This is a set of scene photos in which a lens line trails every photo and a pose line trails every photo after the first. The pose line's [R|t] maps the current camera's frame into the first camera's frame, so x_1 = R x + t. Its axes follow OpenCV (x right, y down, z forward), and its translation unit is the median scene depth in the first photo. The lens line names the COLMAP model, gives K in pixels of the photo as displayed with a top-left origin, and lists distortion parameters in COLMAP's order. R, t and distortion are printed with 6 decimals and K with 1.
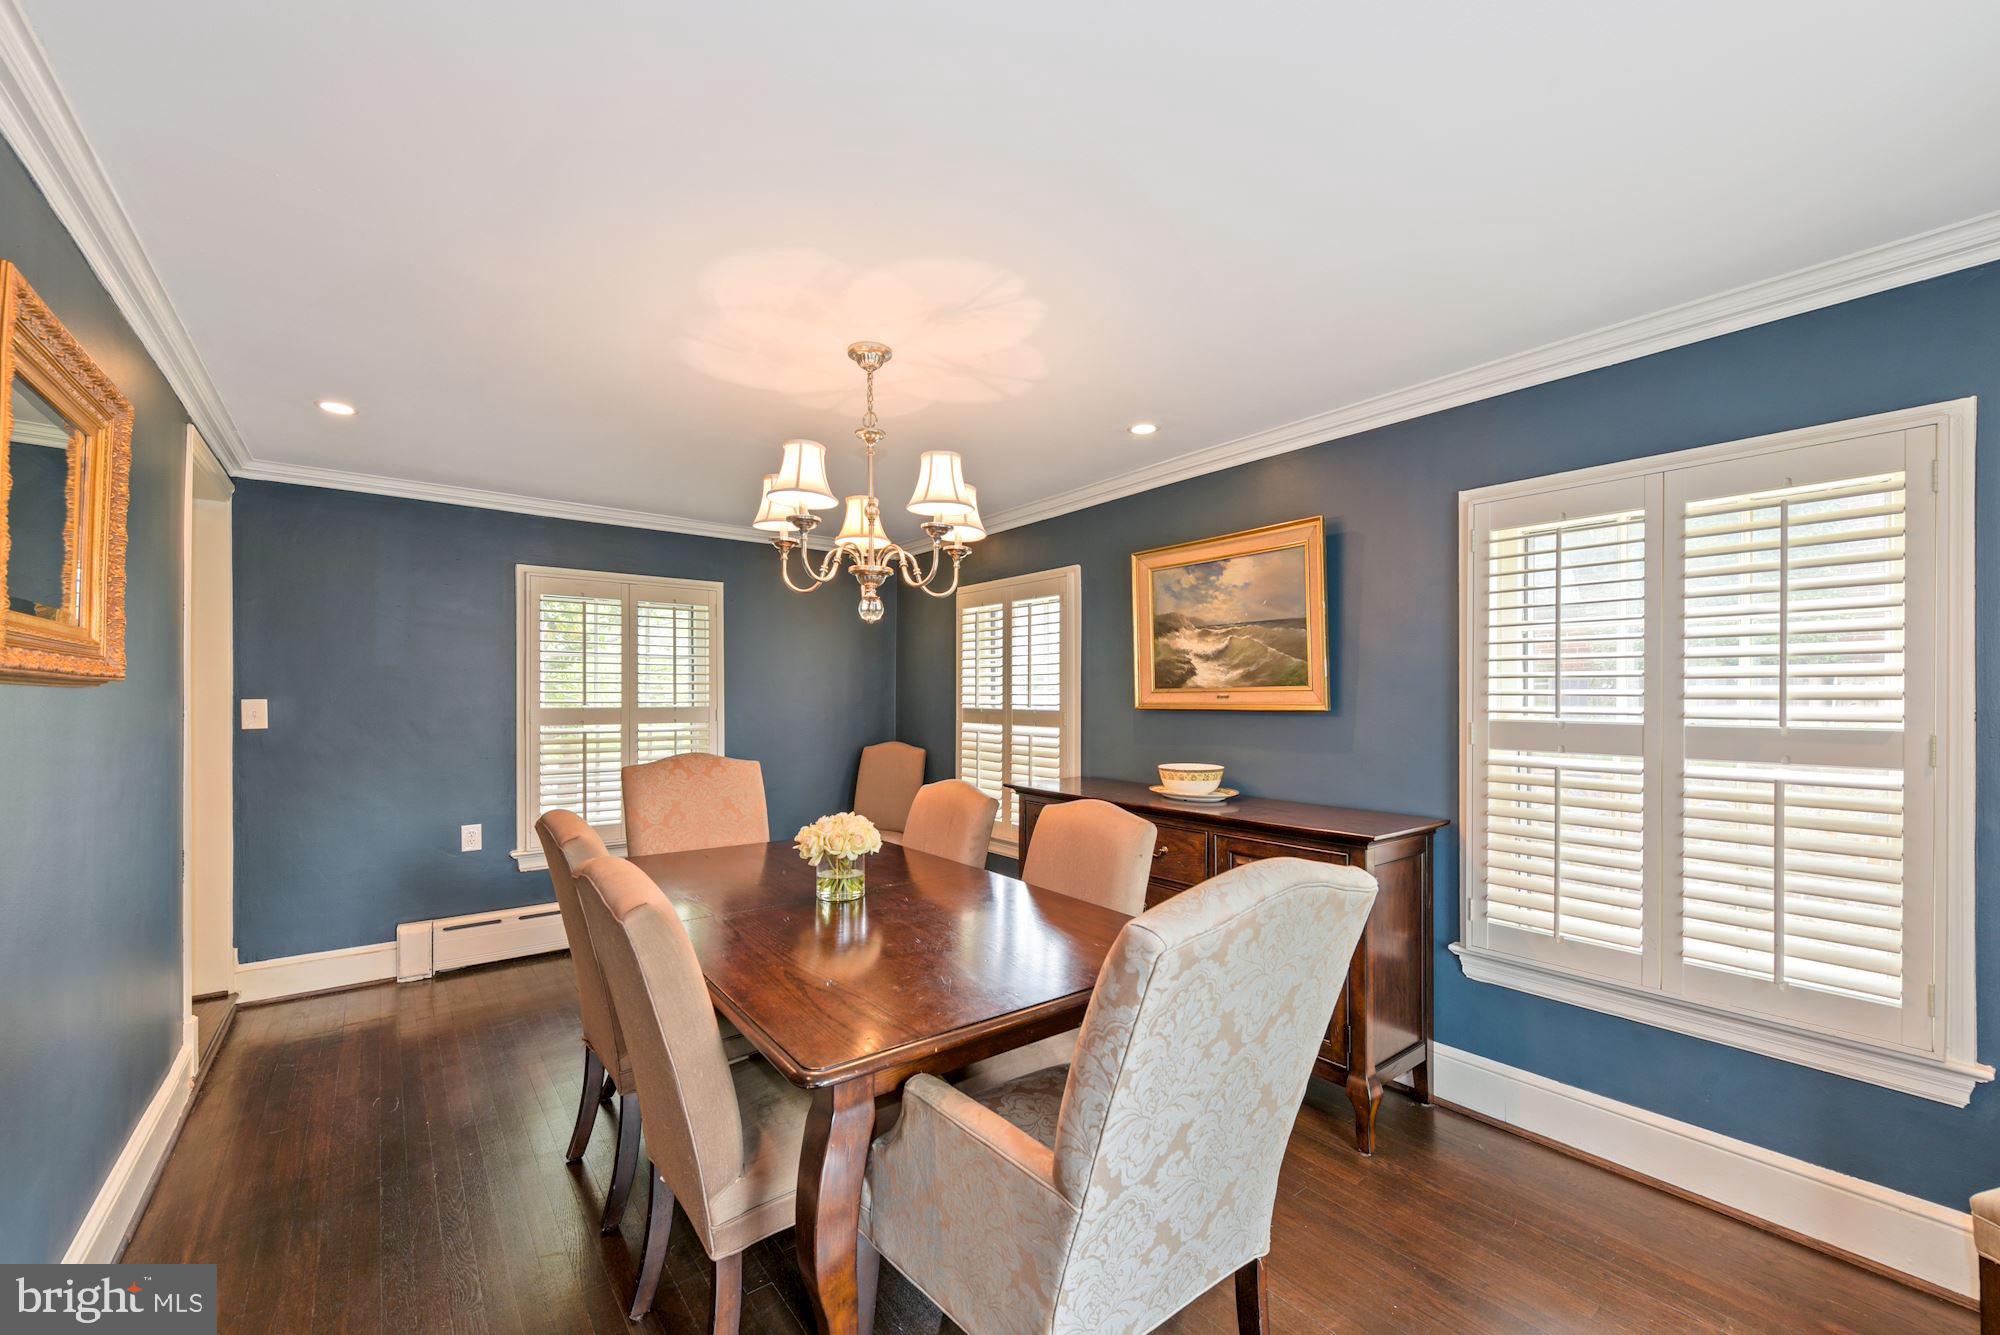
lens RADIAL K [[804.8, 0, 996.7], [0, 804.8, 697.4], [0, 0, 1]] dist [0.014536, 0.000134]
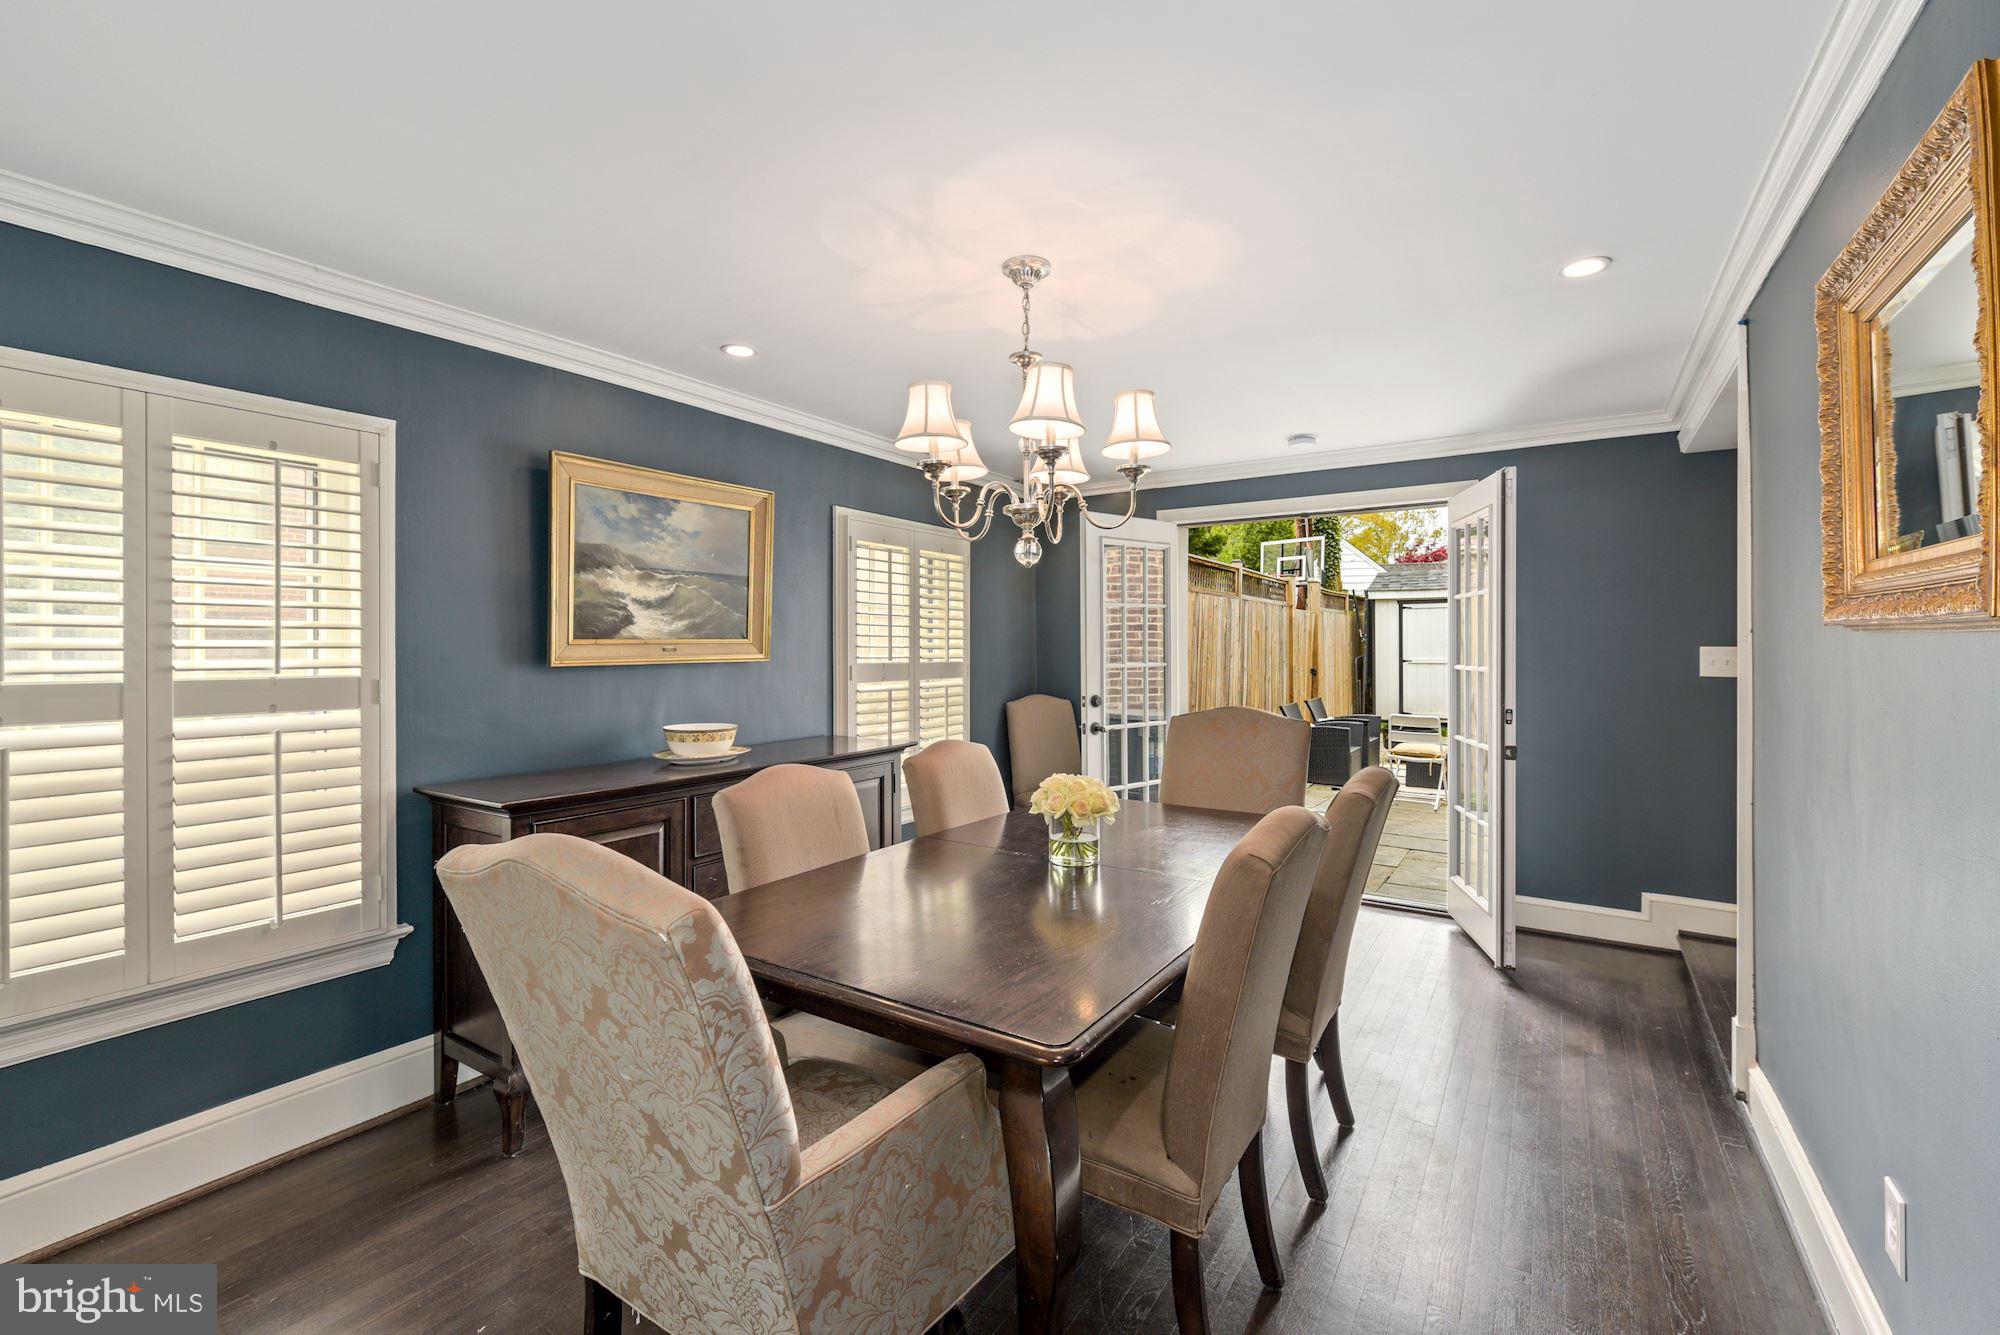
lens RADIAL K [[857.6, 0, 990.5], [0, 857.6, 634.7], [0, 0, 1]] dist [-0.007404, -0.000027]
pose [[-0.325704, 0.012662, 0.945387, -0.721167], [0.003879, 0.999920, -0.012056, -0.004064], [-0.945464, -0.000260, -0.325727, 0.934192]]
